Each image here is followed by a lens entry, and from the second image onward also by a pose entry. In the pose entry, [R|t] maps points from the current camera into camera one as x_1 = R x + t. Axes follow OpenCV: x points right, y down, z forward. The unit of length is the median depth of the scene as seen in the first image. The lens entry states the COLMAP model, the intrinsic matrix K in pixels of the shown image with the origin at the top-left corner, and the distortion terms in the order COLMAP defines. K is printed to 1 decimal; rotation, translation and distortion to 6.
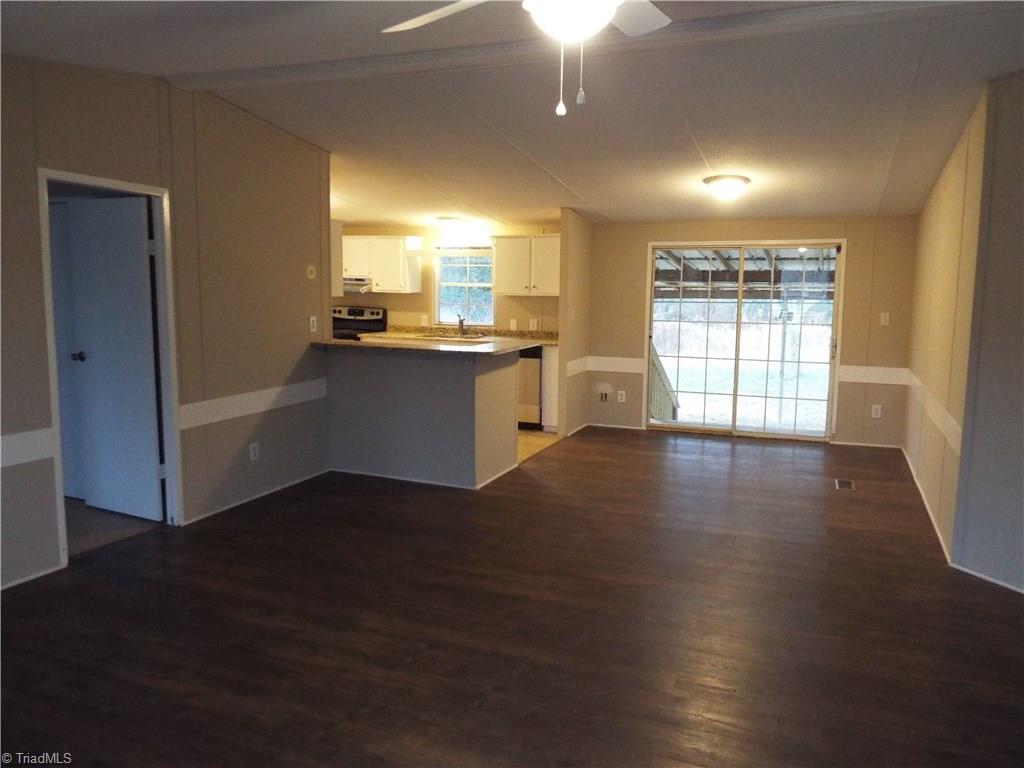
lens RADIAL K [[749.3, 0, 512.0], [0, 749.3, 384.0], [0, 0, 1]] dist [-0.055151, 0.090092]
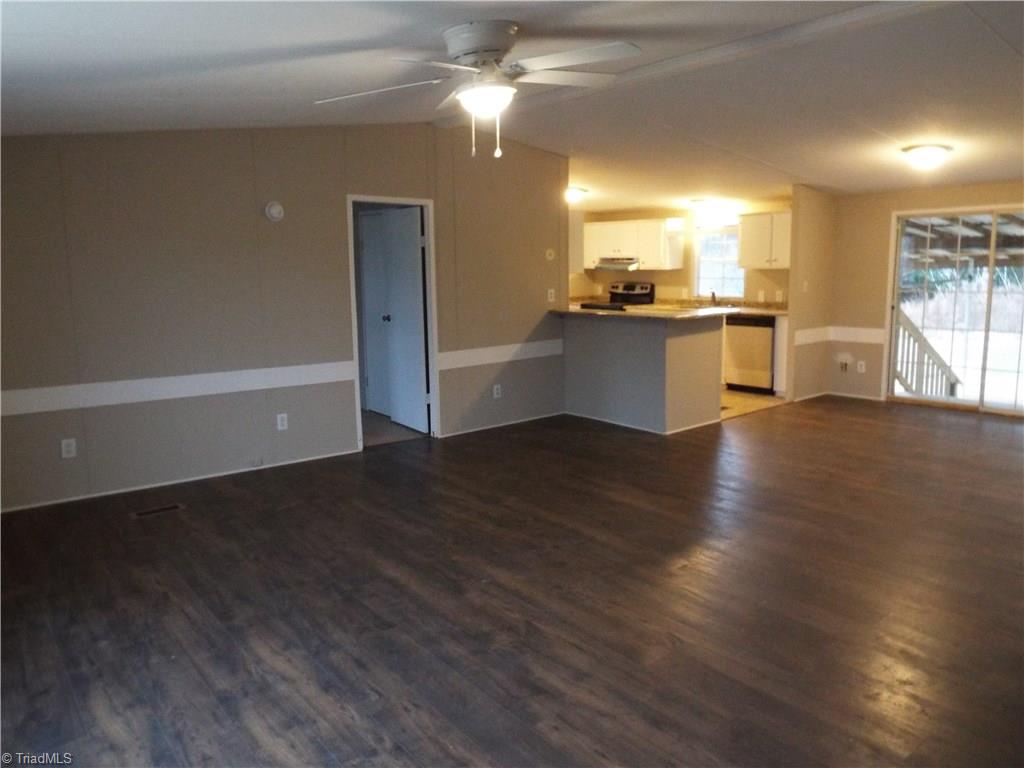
lens RADIAL K [[730.3, 0, 512.0], [0, 730.3, 384.0], [0, 0, 1]] dist [0.002704, -0.002437]
pose [[0.878251, 0.048834, -0.475700, 0.211718], [-0.034146, 0.998637, 0.039476, 0.017857], [0.476980, -0.018426, 0.878721, -0.097807]]
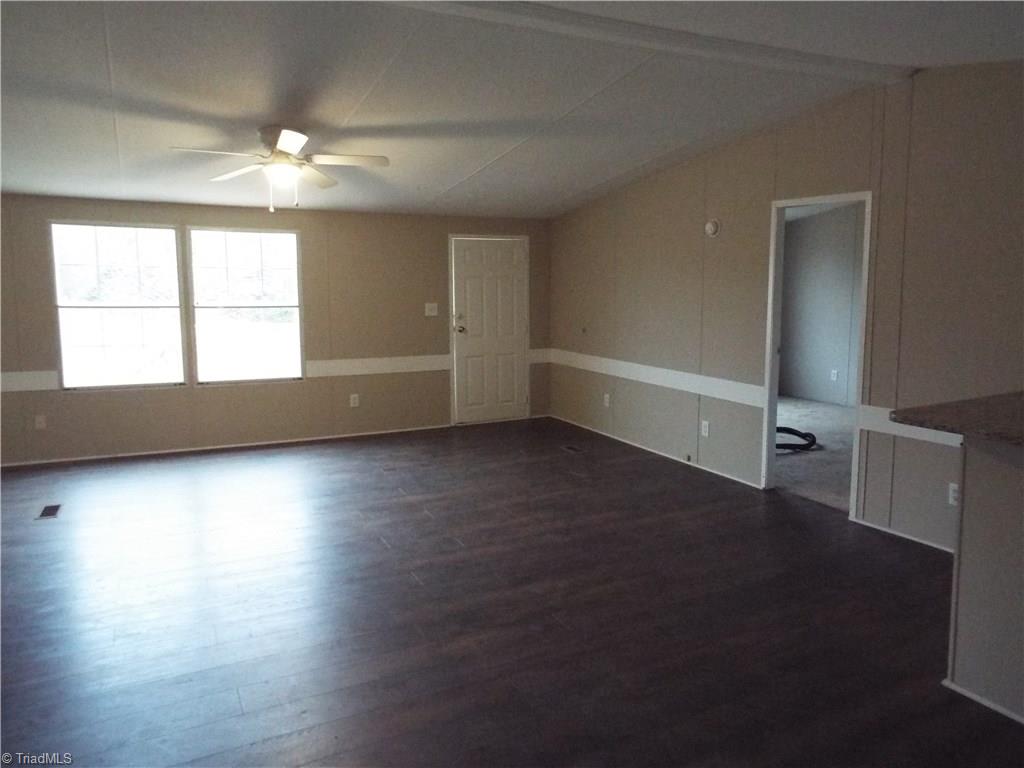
lens RADIAL K [[749.3, 0, 512.0], [0, 749.3, 384.0], [0, 0, 1]] dist [-0.055151, 0.090092]
pose [[-0.672515, 0.098610, -0.733485, 0.382116], [-0.089634, 0.972935, 0.212985, -0.107922], [0.734636, 0.208981, -0.645474, 0.816370]]
